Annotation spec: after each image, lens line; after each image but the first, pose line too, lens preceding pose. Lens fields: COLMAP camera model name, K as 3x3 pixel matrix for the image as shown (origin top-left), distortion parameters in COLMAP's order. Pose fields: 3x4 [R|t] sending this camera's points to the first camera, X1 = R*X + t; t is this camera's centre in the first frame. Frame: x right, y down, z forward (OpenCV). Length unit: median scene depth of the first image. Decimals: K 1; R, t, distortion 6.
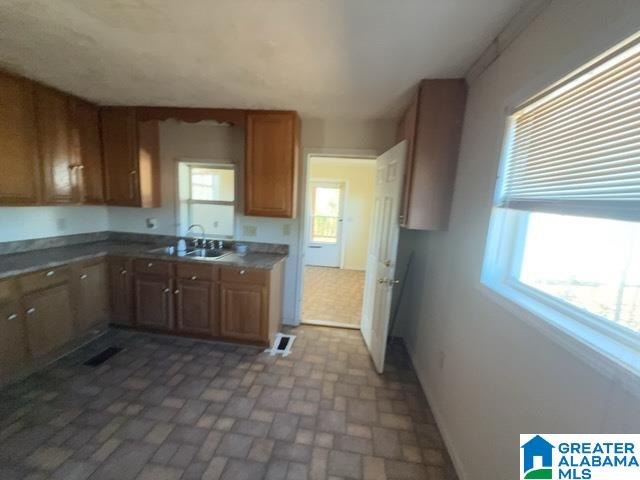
lens RADIAL K [[256.6, 0, 323.0], [0, 256.6, 239.6], [0, 0, 1]] dist [0.003130, -0.000112]
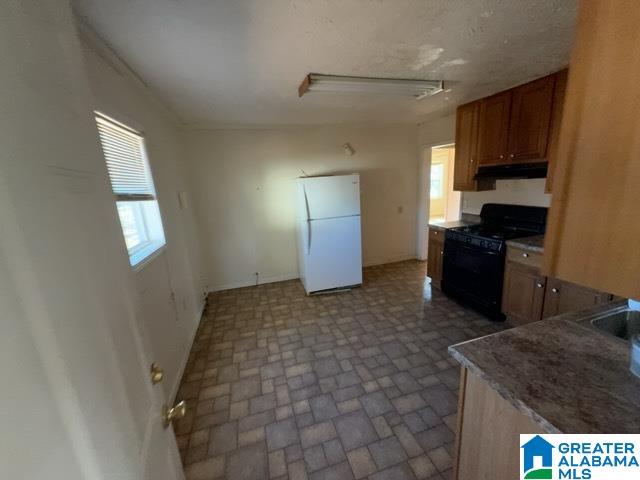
lens RADIAL K [[256.6, 0, 331.1], [0, 256.6, 253.5], [0, 0, 1]] dist [0.003130, -0.000112]
pose [[-0.908166, 0.105007, -0.405227, 0.124601], [-0.058373, 0.926803, 0.370984, -0.173362], [0.414521, 0.360569, -0.835561, 1.115960]]
